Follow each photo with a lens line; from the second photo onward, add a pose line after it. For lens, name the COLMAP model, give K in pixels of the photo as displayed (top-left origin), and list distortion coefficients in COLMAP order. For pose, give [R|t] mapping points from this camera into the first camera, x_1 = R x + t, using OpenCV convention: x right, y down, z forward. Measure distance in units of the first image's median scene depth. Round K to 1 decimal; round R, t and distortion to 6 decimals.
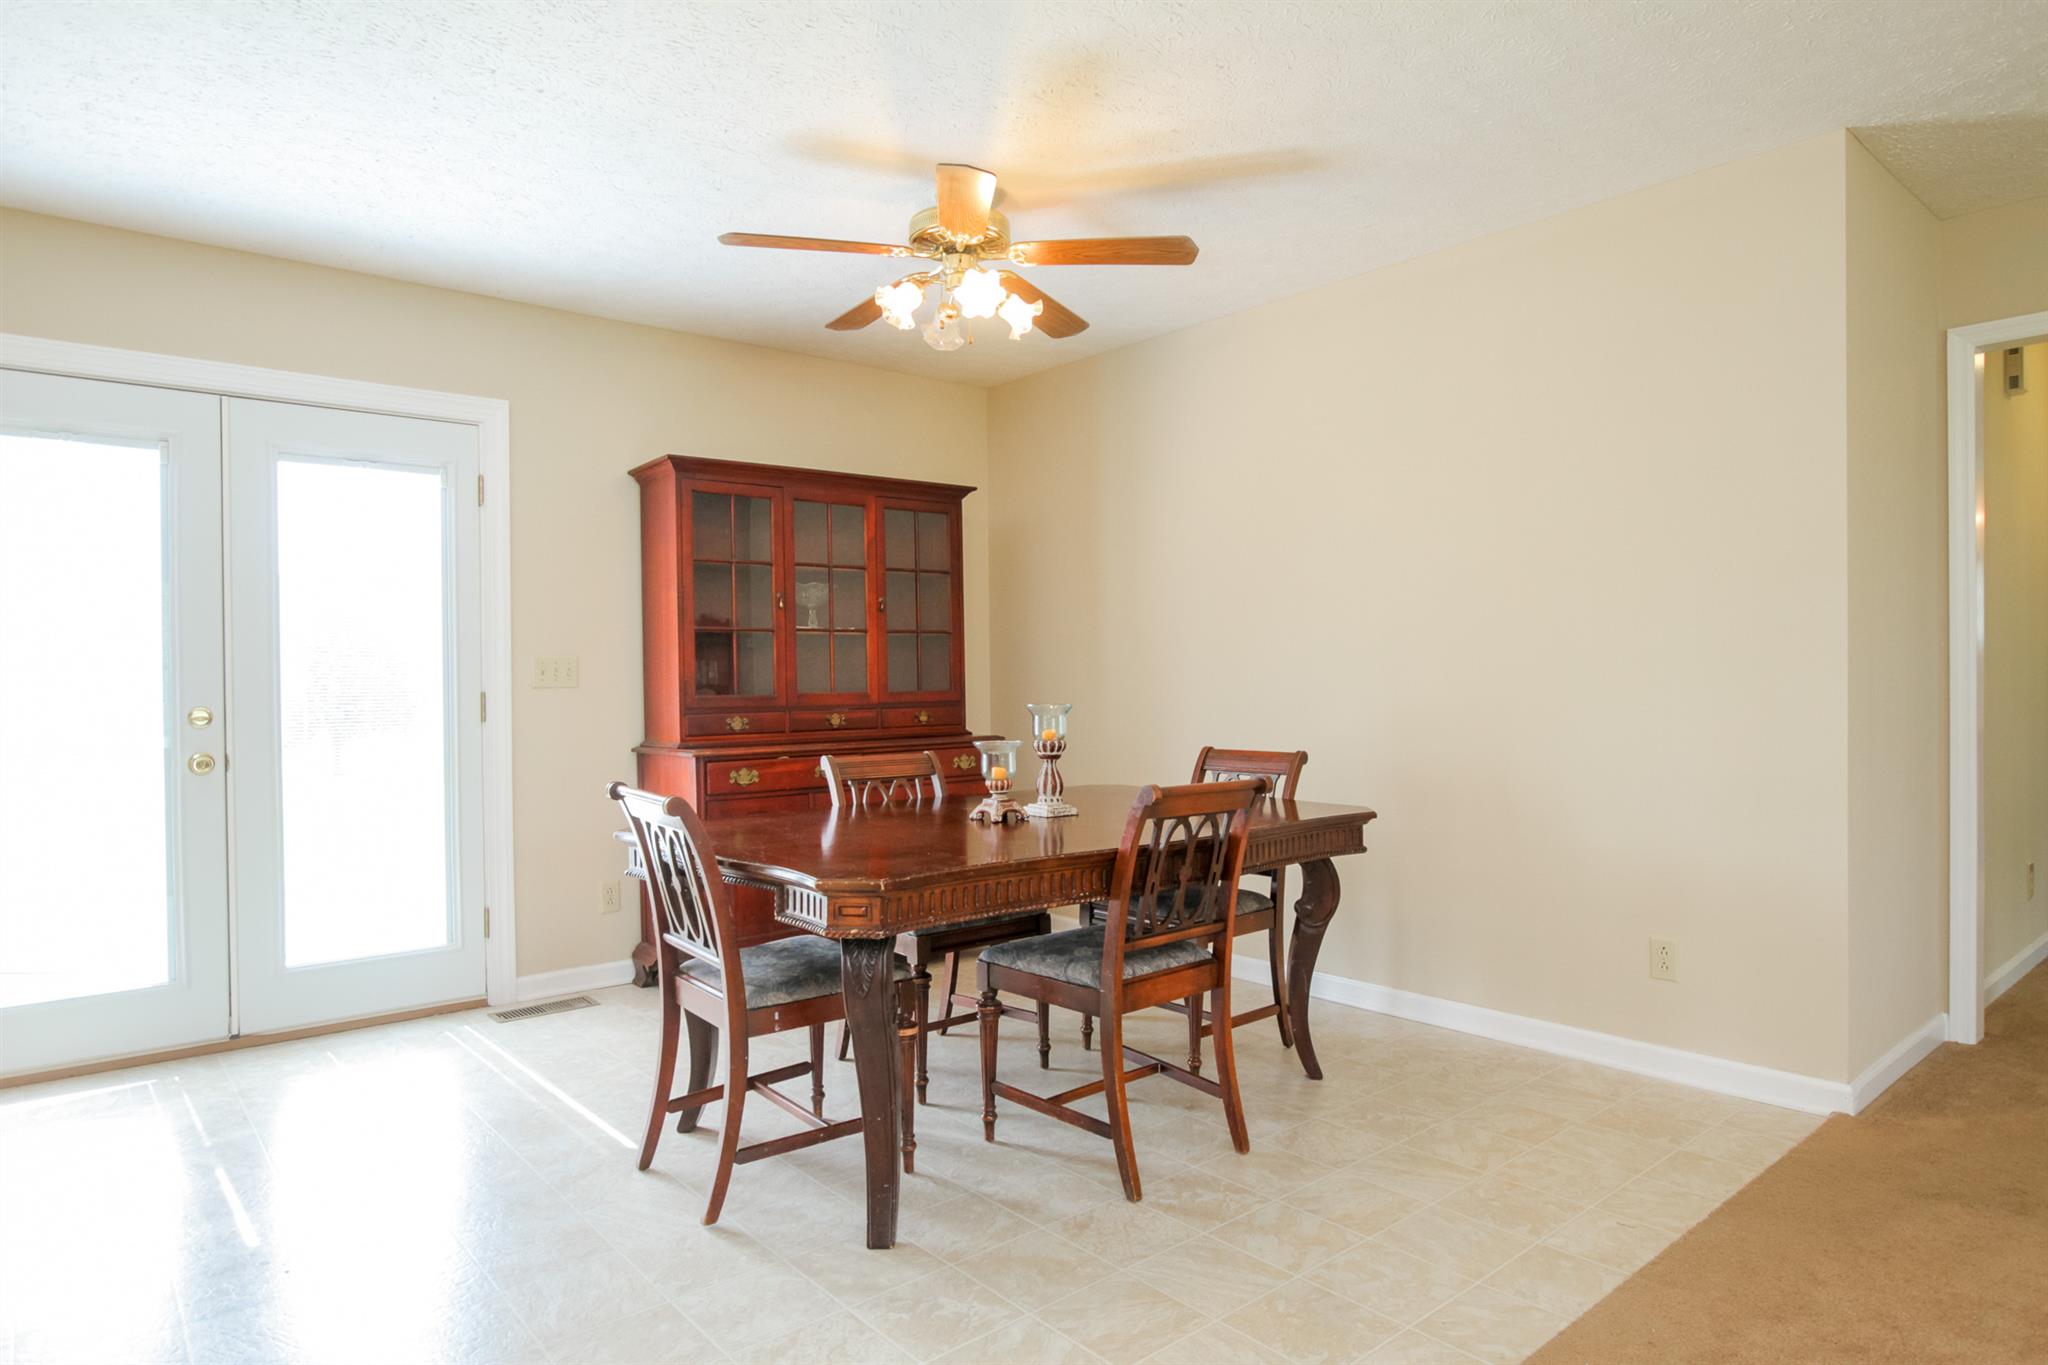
lens RADIAL K [[1205.9, 0, 1002.5], [0, 1205.9, 680.8], [0, 0, 1]] dist [-0.024201, 0.006204]
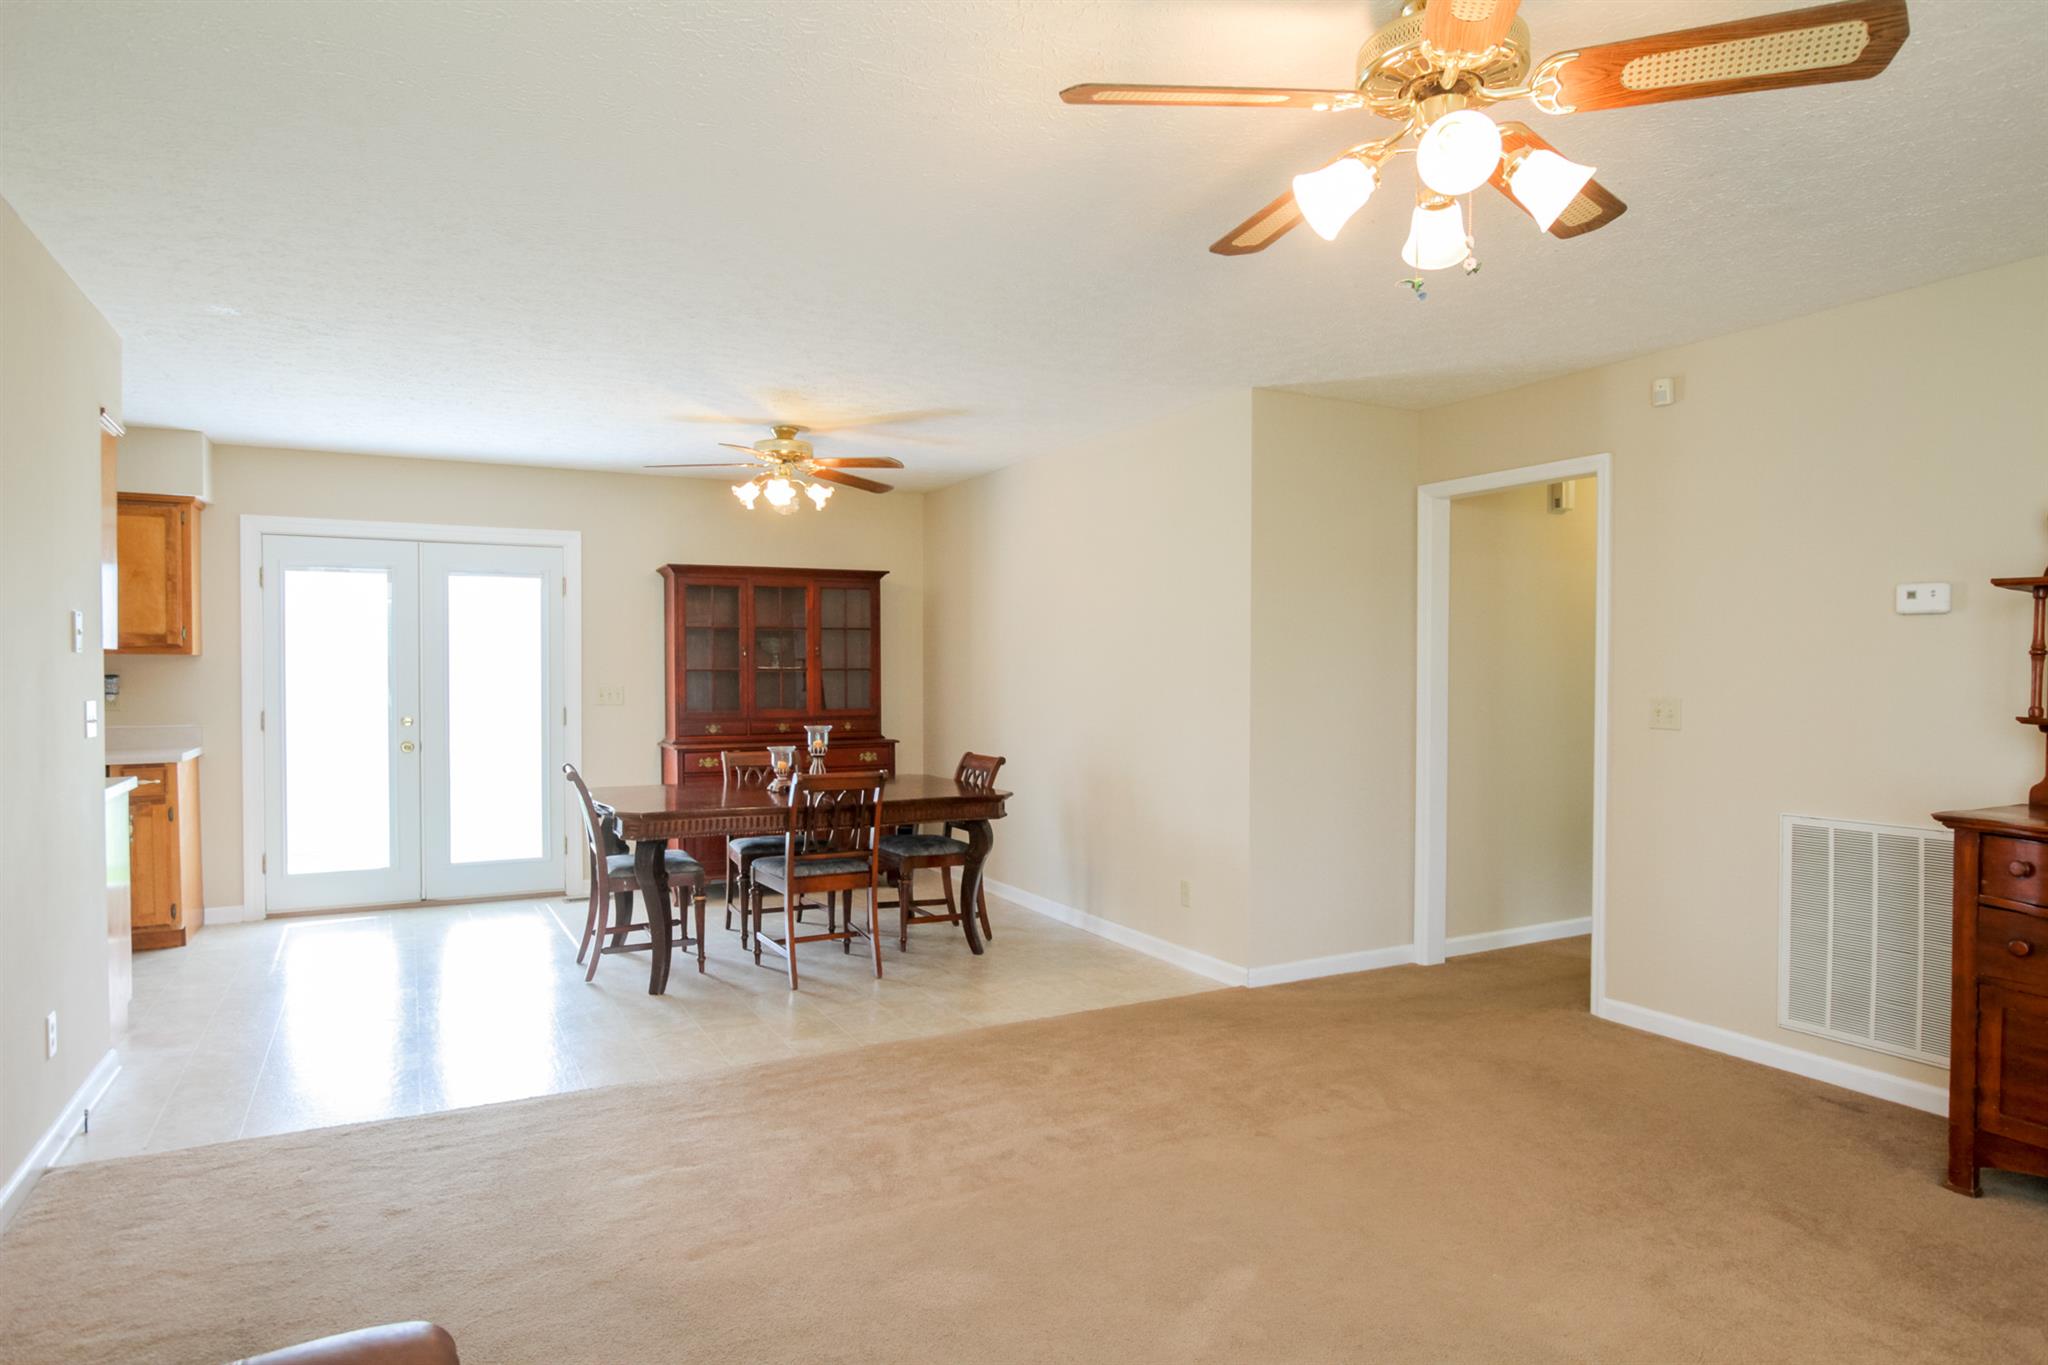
lens RADIAL K [[1205.9, 0, 993.6], [0, 1205.9, 681.1], [0, 0, 1]] dist [-0.024201, 0.006204]
pose [[0.974964, 0.013406, -0.221956, 0.592726], [-0.010939, 0.999864, 0.012337, -0.062101], [0.222091, -0.009601, 0.974979, -0.567512]]
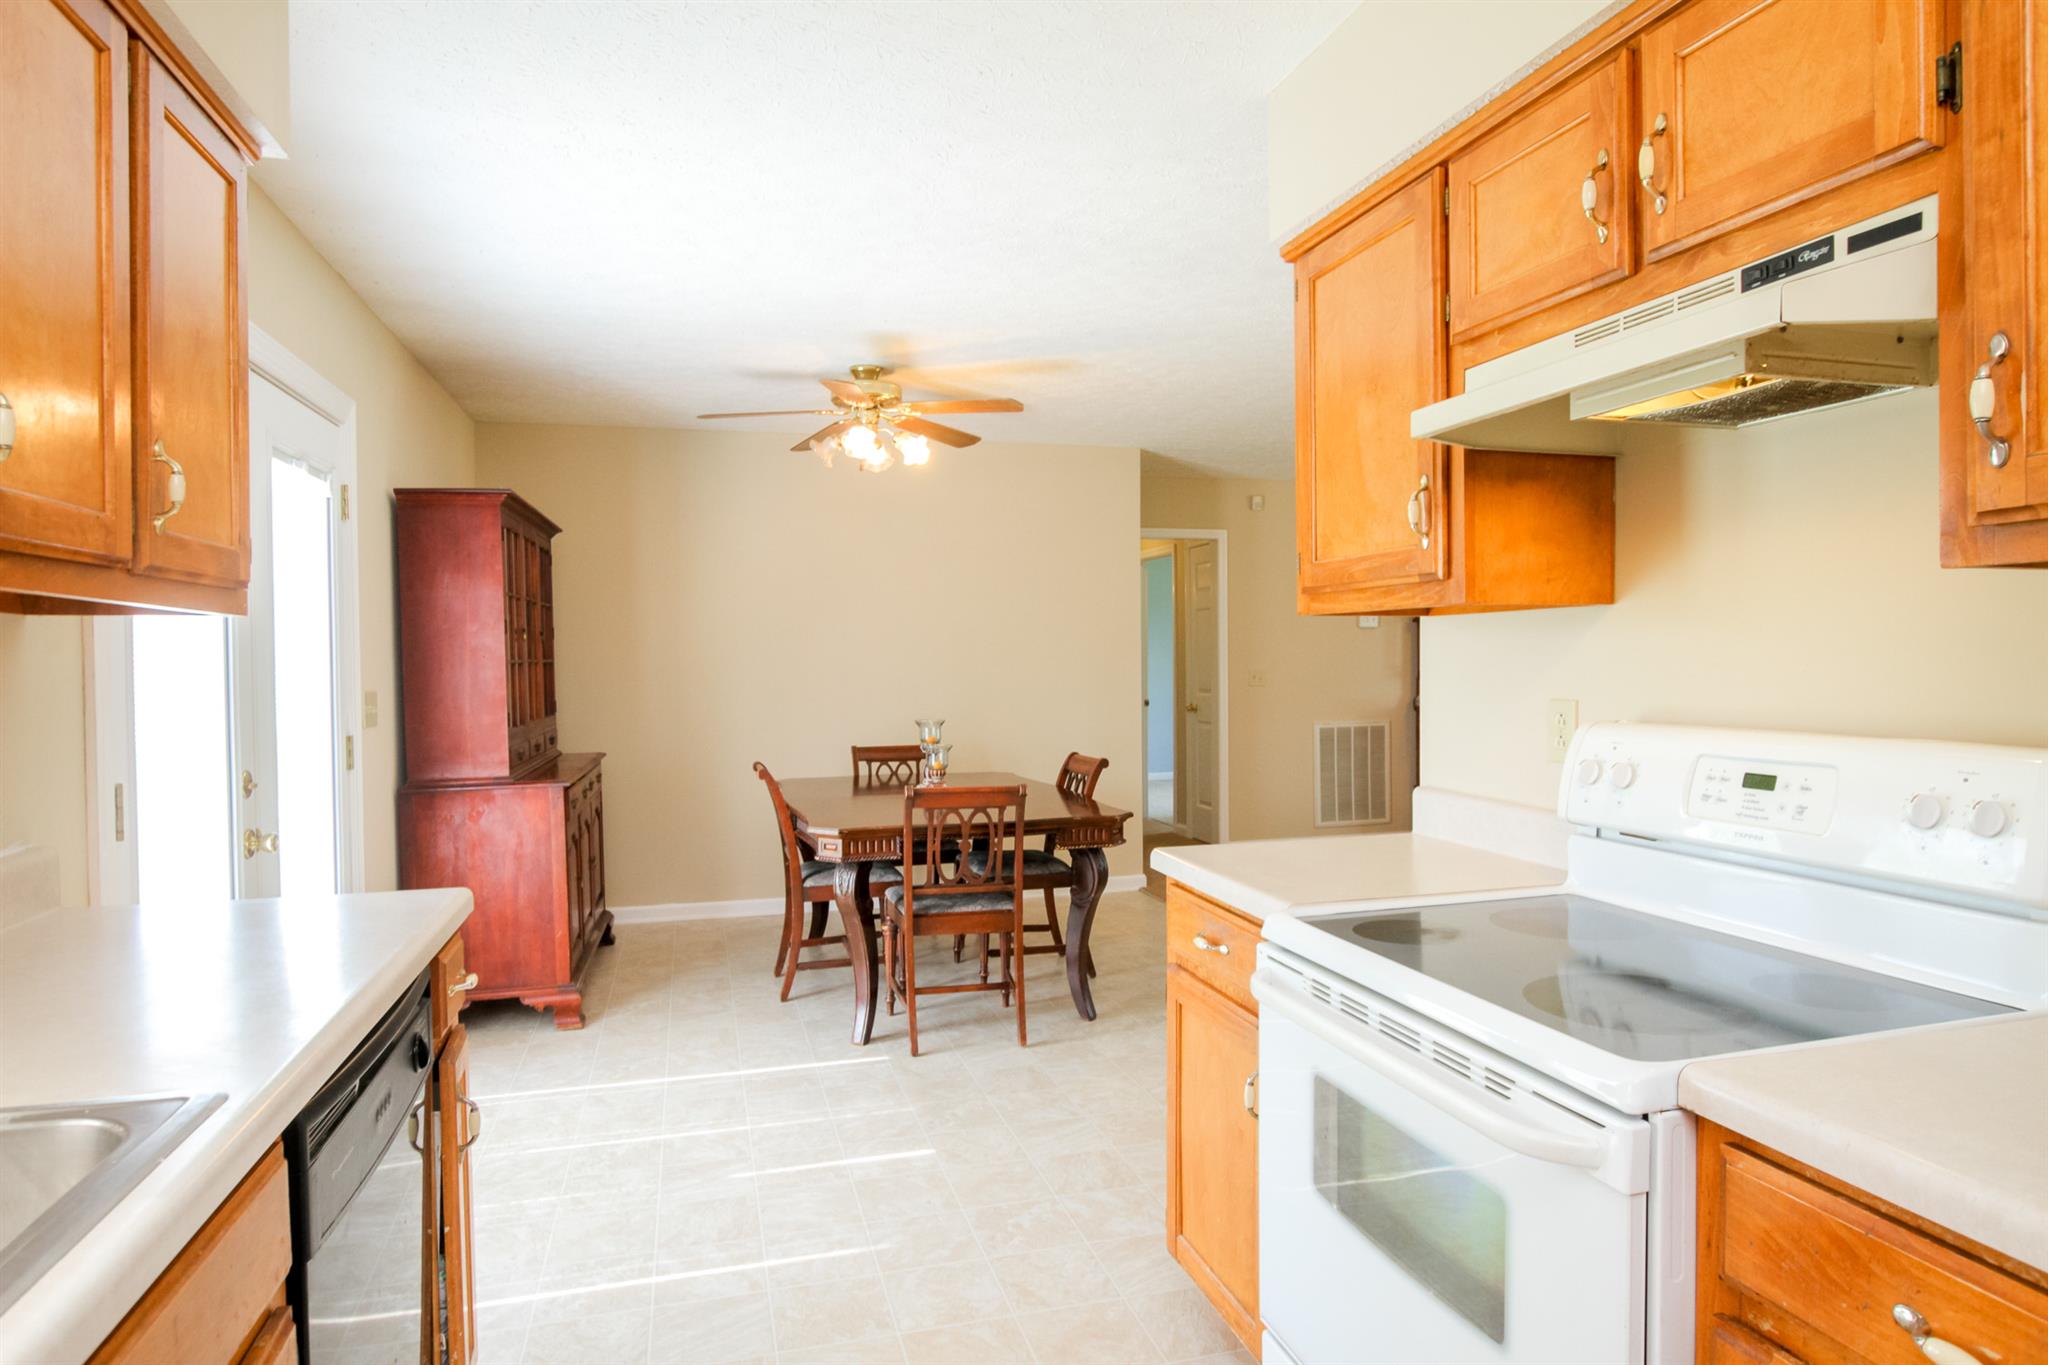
lens RADIAL K [[1205.9, 0, 1037.0], [0, 1205.9, 678.6], [0, 0, 1]] dist [-0.024201, 0.006204]
pose [[0.391584, -0.008093, 0.920107, -1.184014], [0.006074, 0.999962, 0.006210, -0.037363], [-0.920122, 0.003157, 0.391619, 0.235081]]
